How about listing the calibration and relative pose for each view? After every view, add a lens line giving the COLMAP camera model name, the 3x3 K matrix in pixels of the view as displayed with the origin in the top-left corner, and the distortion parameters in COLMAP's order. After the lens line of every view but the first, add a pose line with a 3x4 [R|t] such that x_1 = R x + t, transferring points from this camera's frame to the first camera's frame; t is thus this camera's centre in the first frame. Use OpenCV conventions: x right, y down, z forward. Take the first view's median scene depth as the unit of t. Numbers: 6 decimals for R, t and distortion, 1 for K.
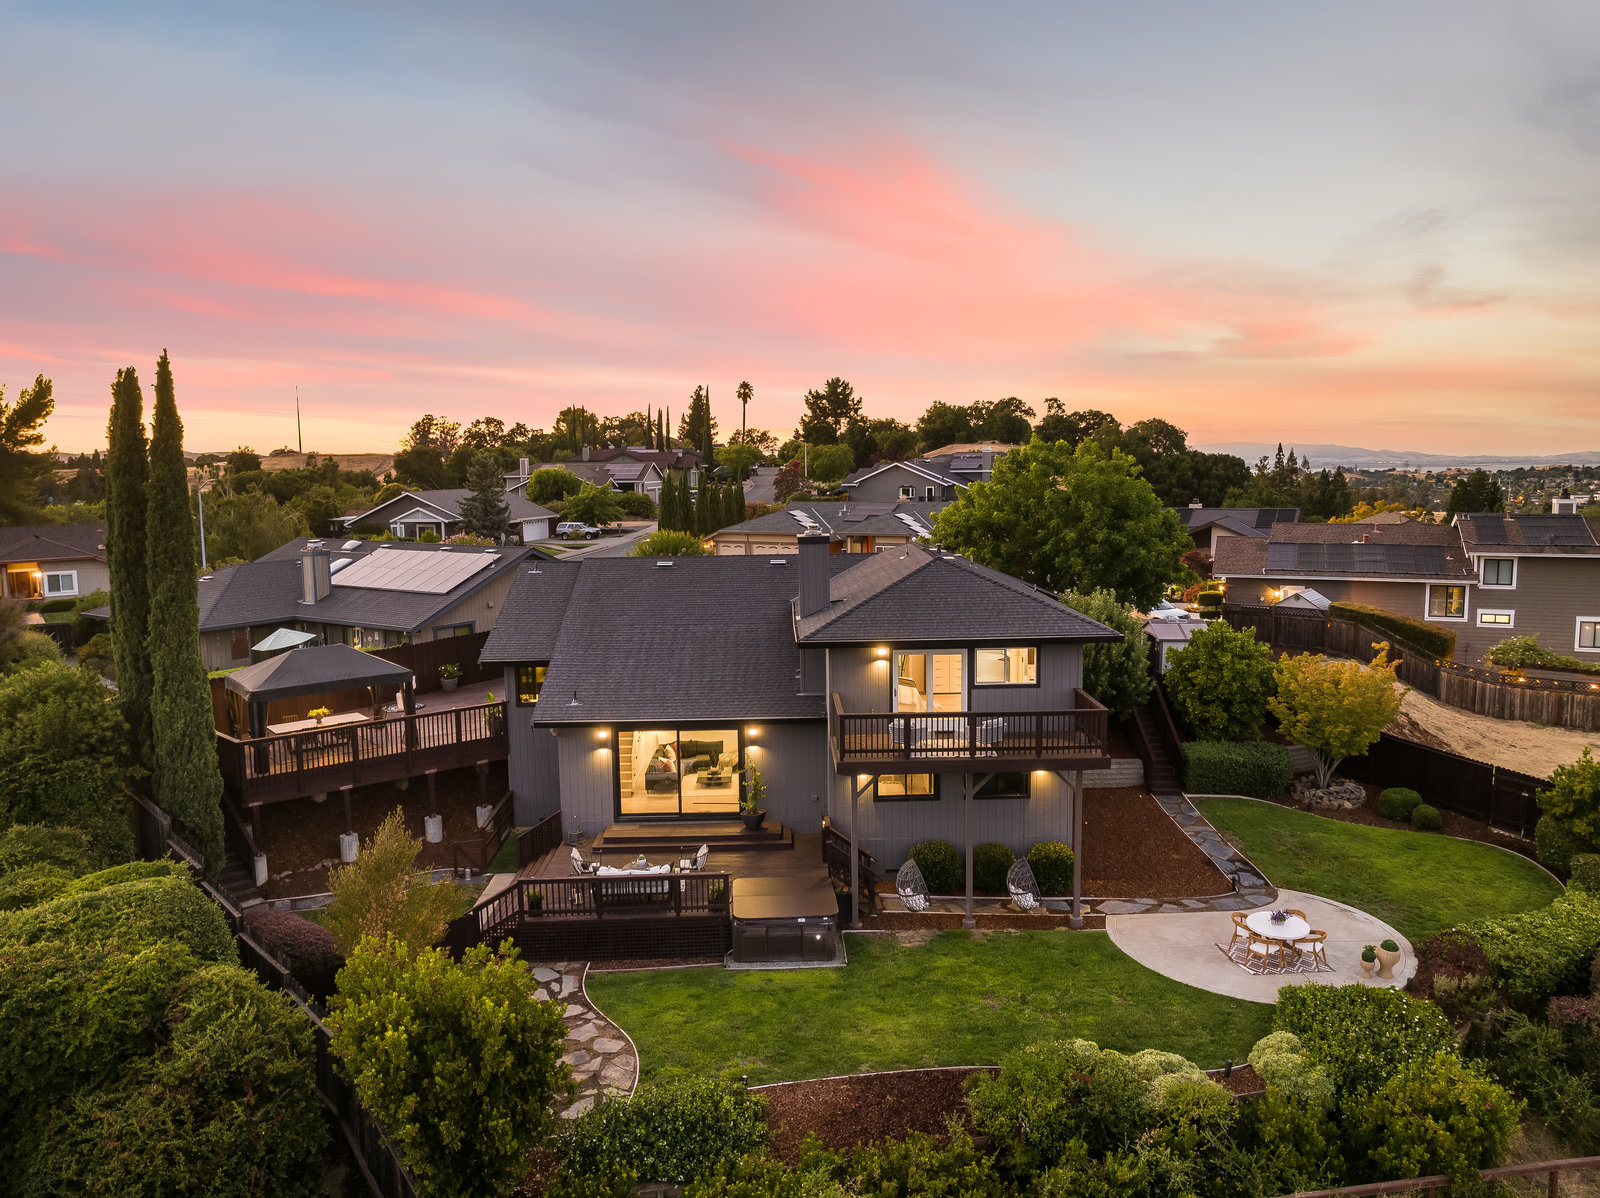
lens RADIAL K [[1122.3, 0, 807.6], [0, 1122.3, 592.2], [0, 0, 1]] dist [-0.040195, 0.008869]
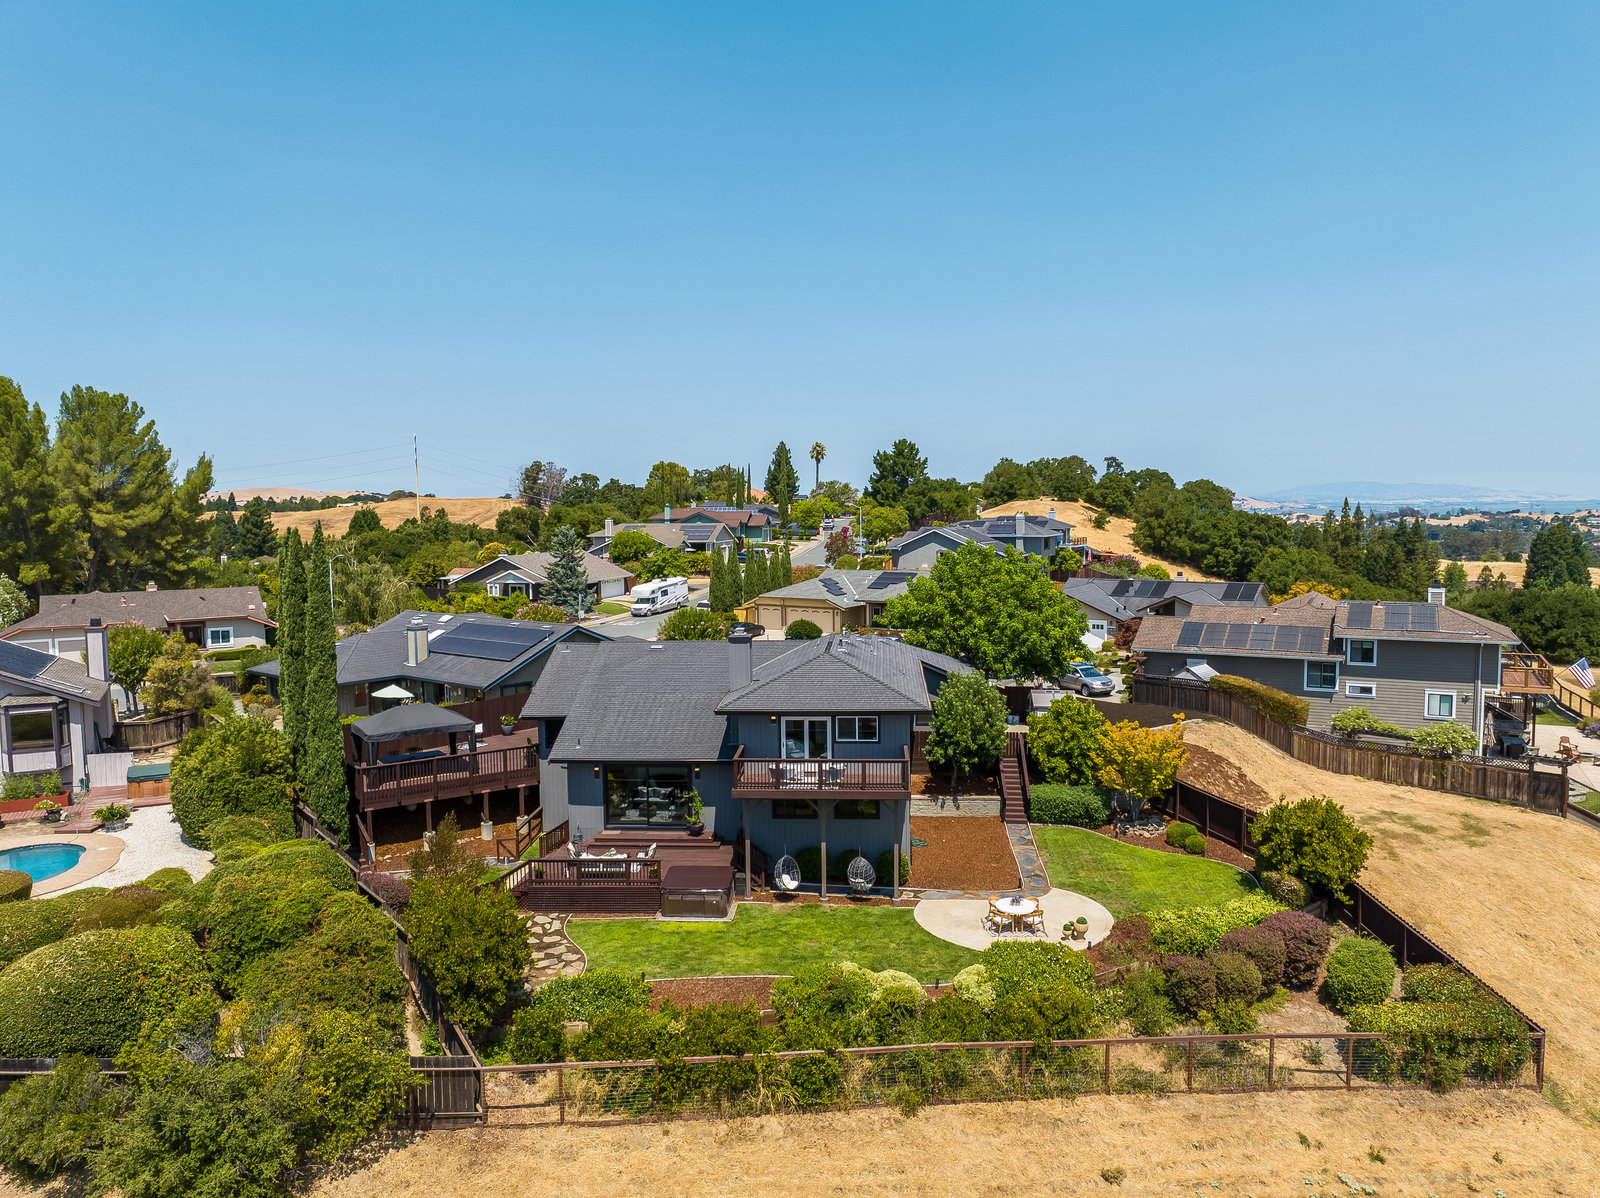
lens RADIAL K [[1119.1, 0, 806.8], [0, 1119.1, 597.6], [0, 0, 1]] dist [-0.007912, -0.053226]
pose [[0.995802, 0.009277, -0.091062, 0.222801], [-0.011979, 0.999503, -0.029172, -0.058204], [0.090746, 0.030140, 0.995418, -0.448349]]
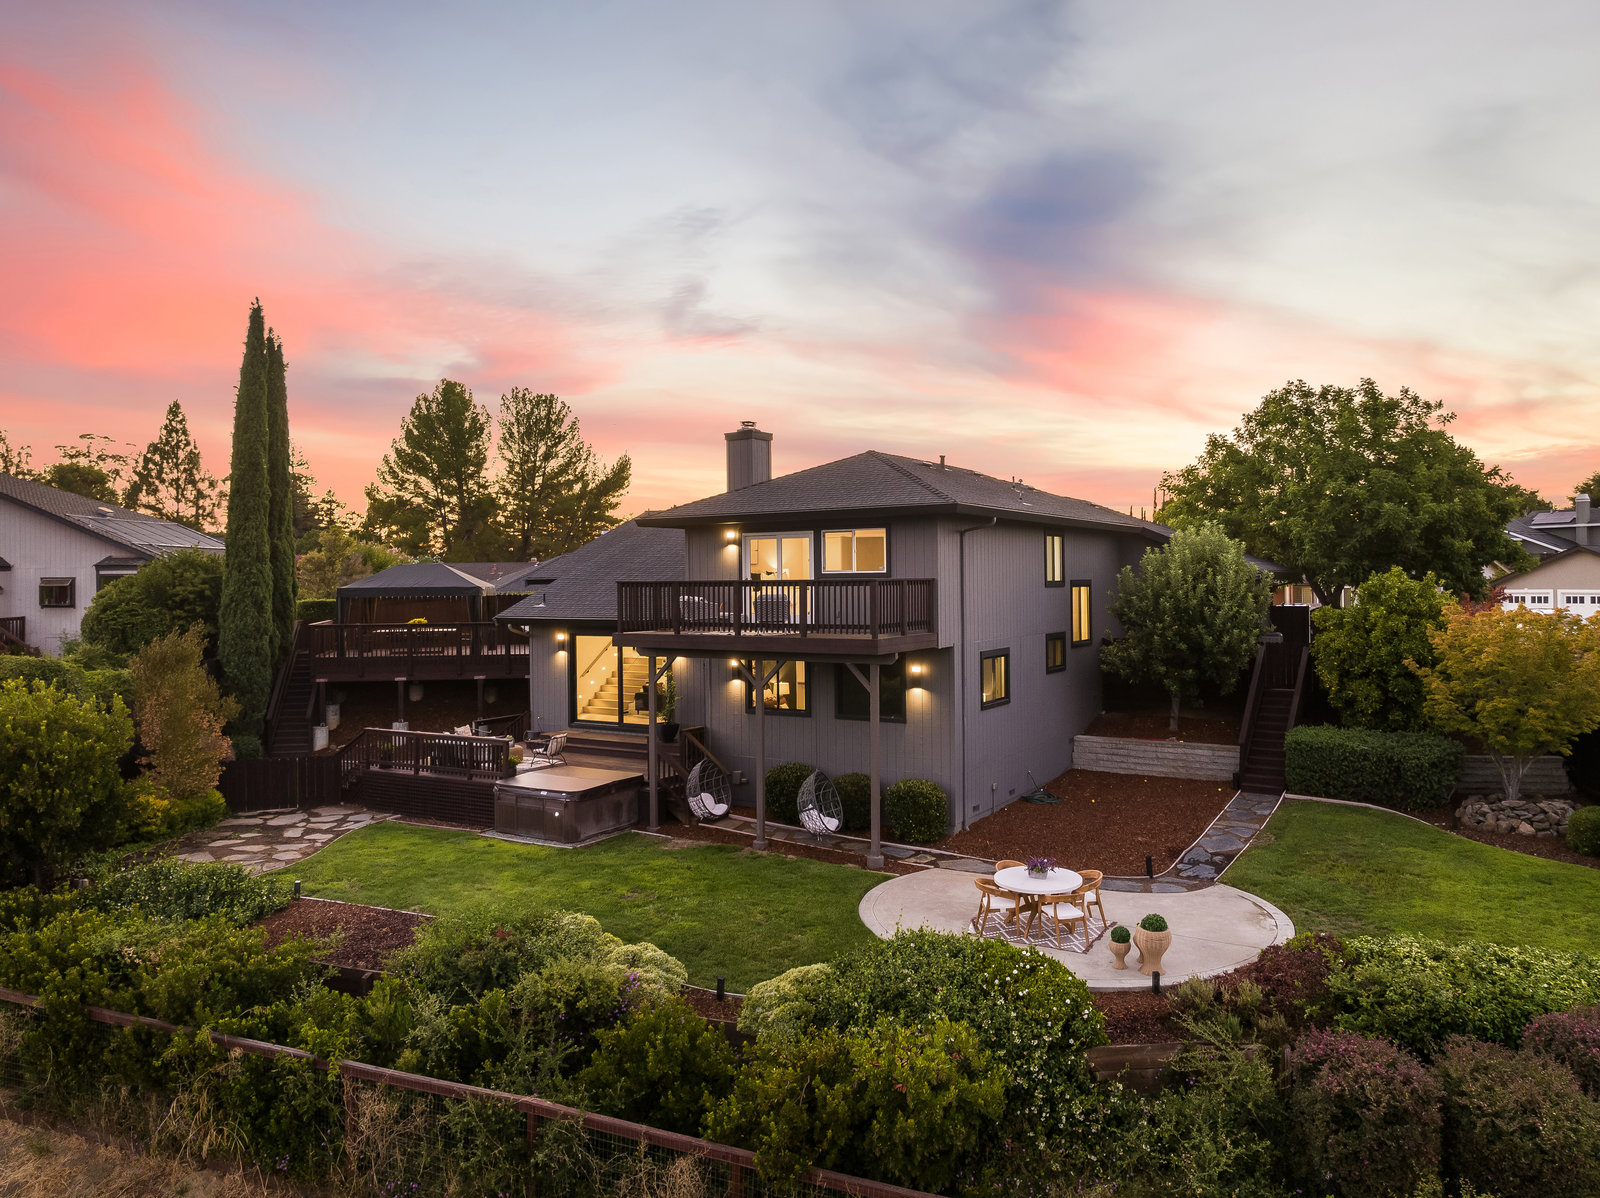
lens RADIAL K [[1121.8, 0, 809.3], [0, 1121.8, 578.9], [0, 0, 1]] dist [-0.019831, -0.007221]
pose [[0.837203, 0.001783, -0.546889, 0.554655], [-0.063224, 0.993605, -0.093547, 0.152561], [0.543225, 0.112894, 0.831962, 0.261378]]
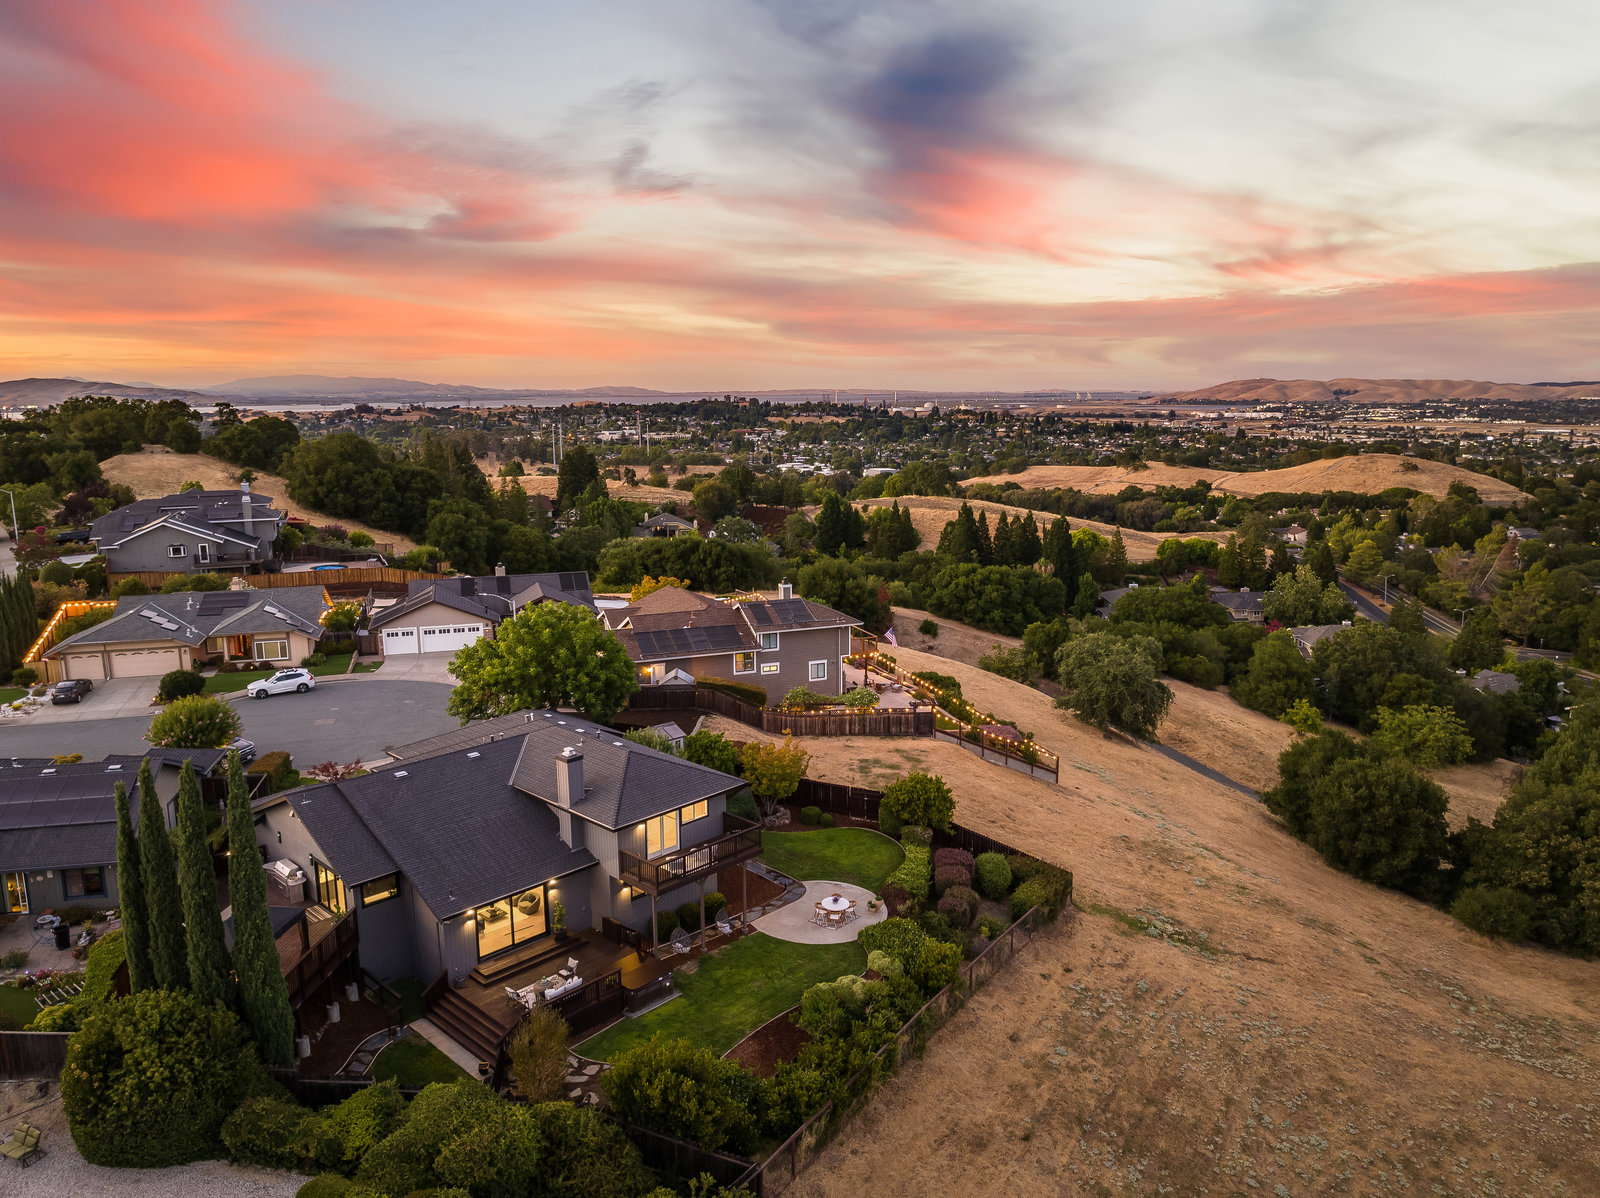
lens RADIAL K [[1128.9, 0, 807.9], [0, 1128.9, 600.7], [0, 0, 1]] dist [-0.034126, -0.004781]
pose [[0.705122, -0.122523, 0.698420, -0.862054], [0.075798, 0.992339, 0.097560, -0.403988], [-0.705023, -0.015853, 0.709007, -0.403700]]
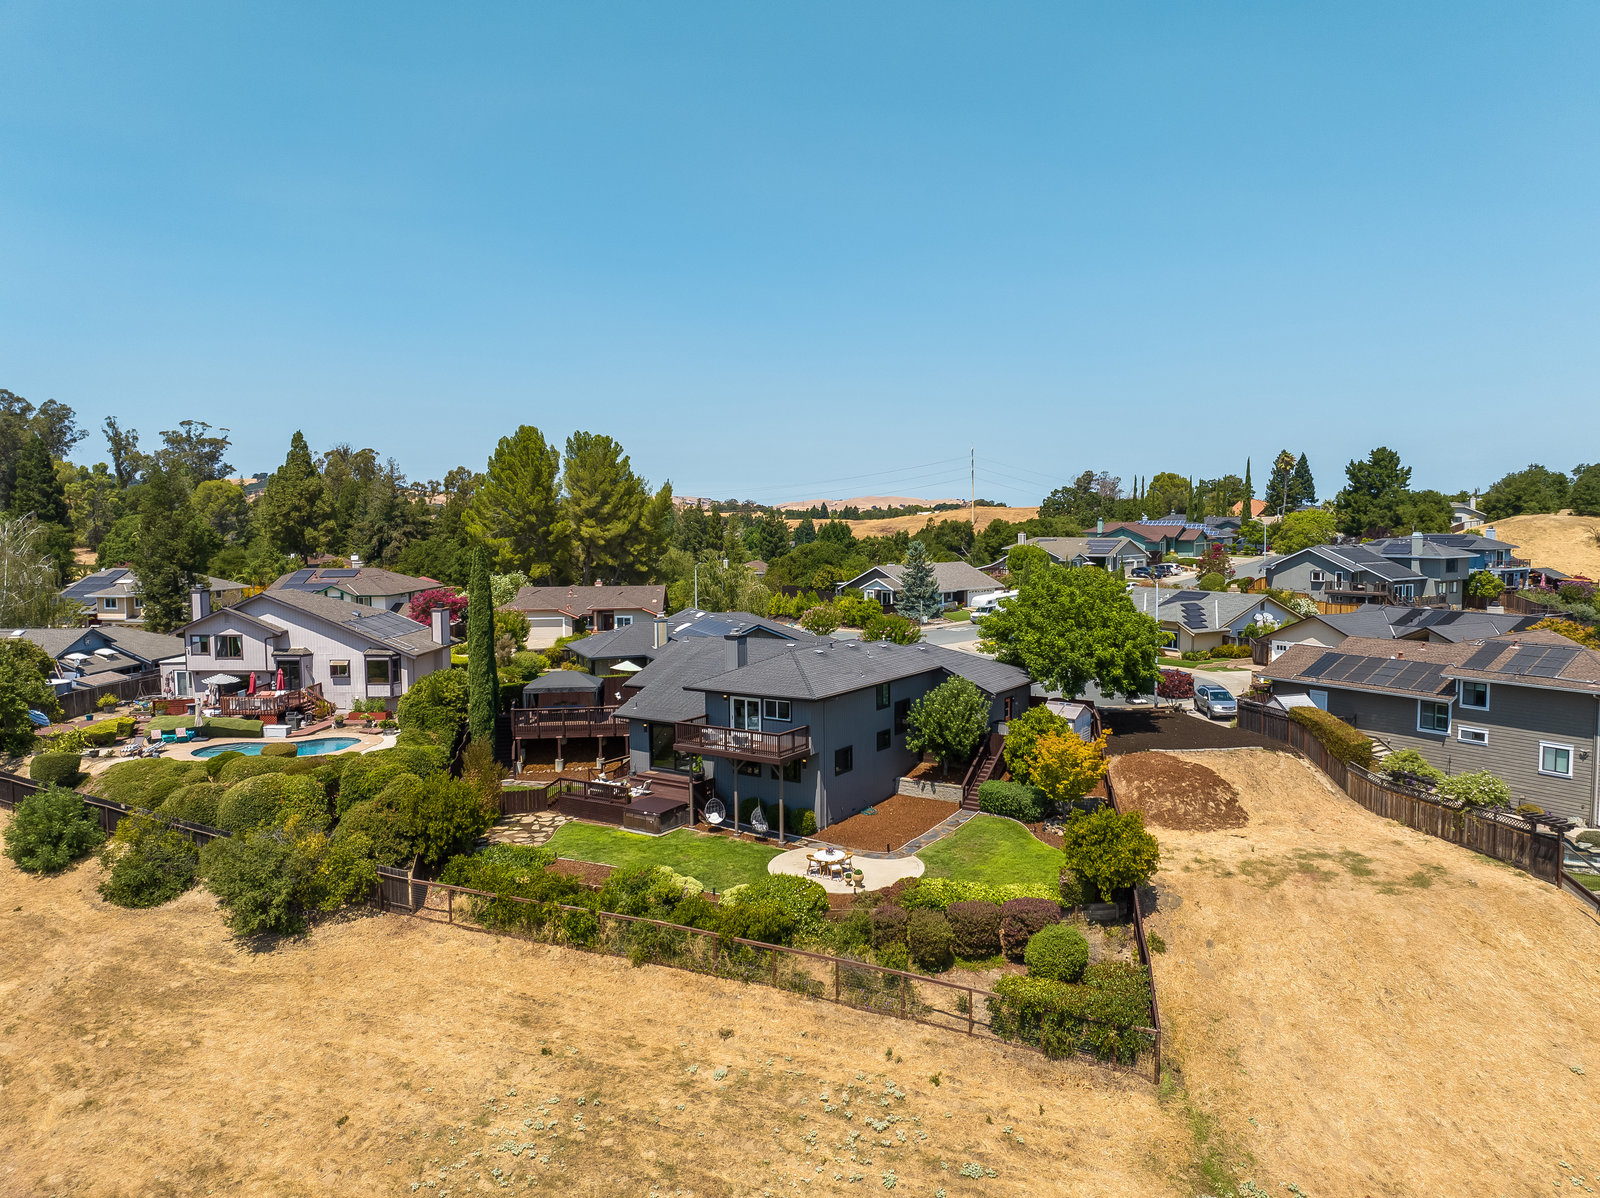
lens RADIAL K [[1119.1, 0, 806.8], [0, 1119.1, 597.6], [0, 0, 1]] dist [-0.007912, -0.053226]
pose [[0.817856, 0.044766, -0.573679, 1.200921], [-0.065079, 0.997769, -0.014920, -0.092618], [0.571731, 0.049537, 0.818945, -0.511198]]
